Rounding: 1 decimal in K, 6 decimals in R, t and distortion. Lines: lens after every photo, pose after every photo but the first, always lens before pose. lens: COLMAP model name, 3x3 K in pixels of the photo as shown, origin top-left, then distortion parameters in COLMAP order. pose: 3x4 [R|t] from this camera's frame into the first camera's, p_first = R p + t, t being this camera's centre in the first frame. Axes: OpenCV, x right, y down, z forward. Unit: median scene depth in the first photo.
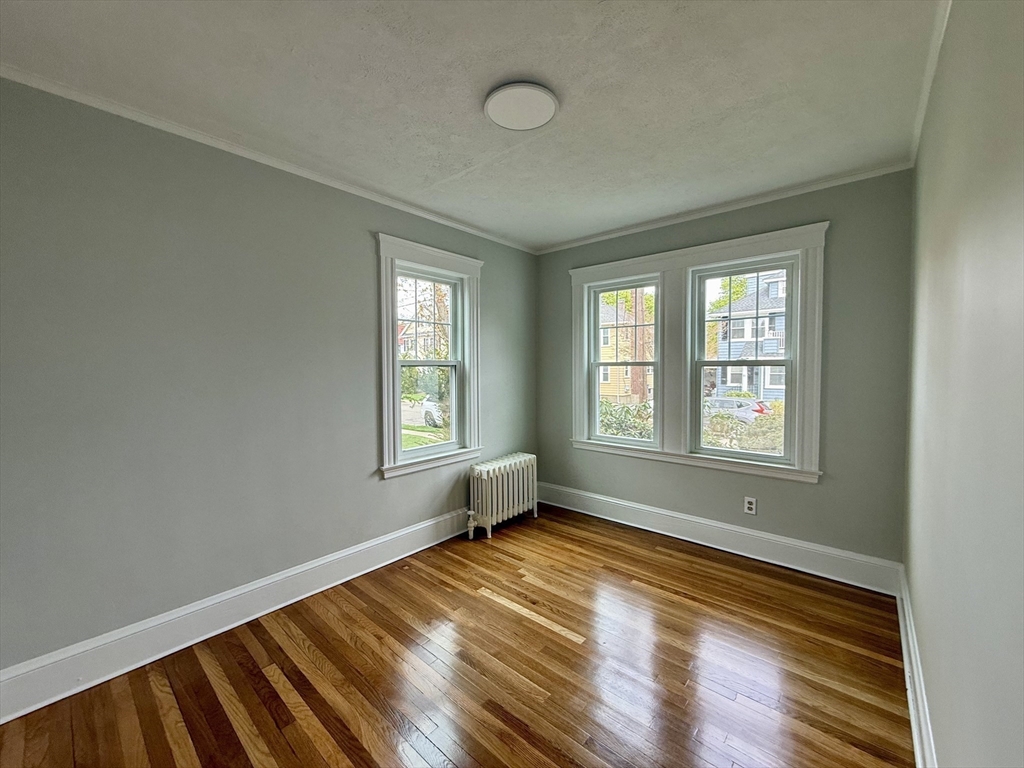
lens RADIAL K [[406.4, 0, 508.5], [0, 406.4, 383.4], [0, 0, 1]] dist [-0.000982, 0.000452]
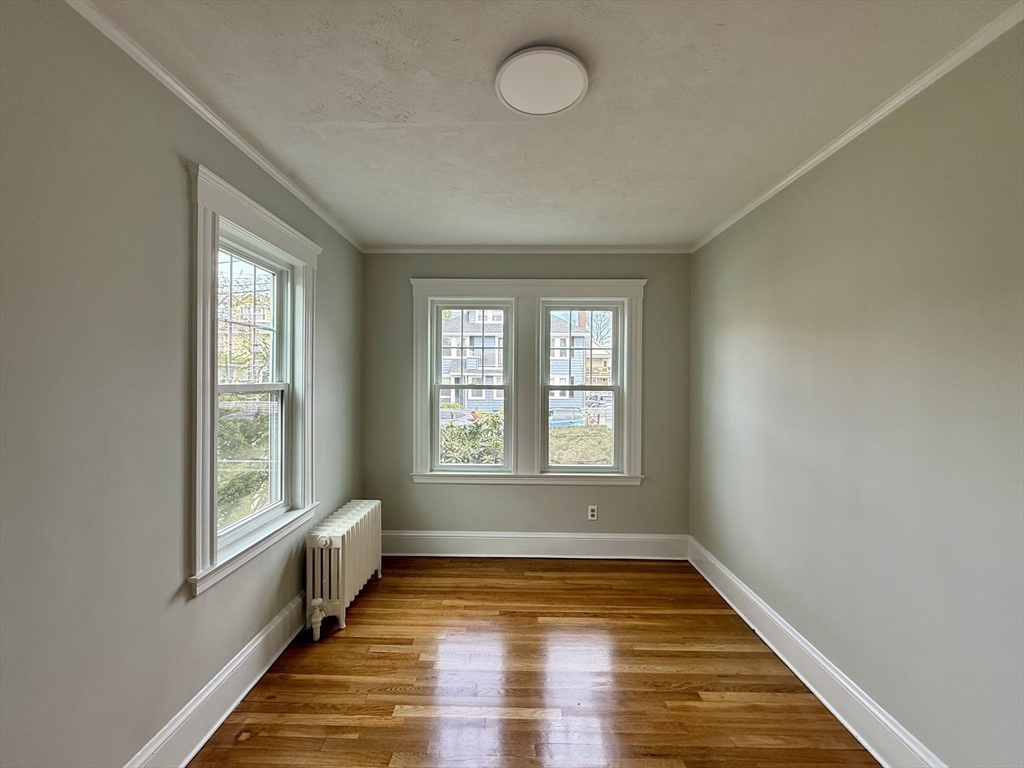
lens RADIAL K [[406.4, 0, 508.5], [0, 406.4, 383.4], [0, 0, 1]] dist [-0.000982, 0.000452]
pose [[0.762029, 0.004544, 0.647527, -0.302369], [0.014724, 0.999595, -0.024342, -0.036090], [-0.647376, 0.028084, 0.761653, 0.249214]]
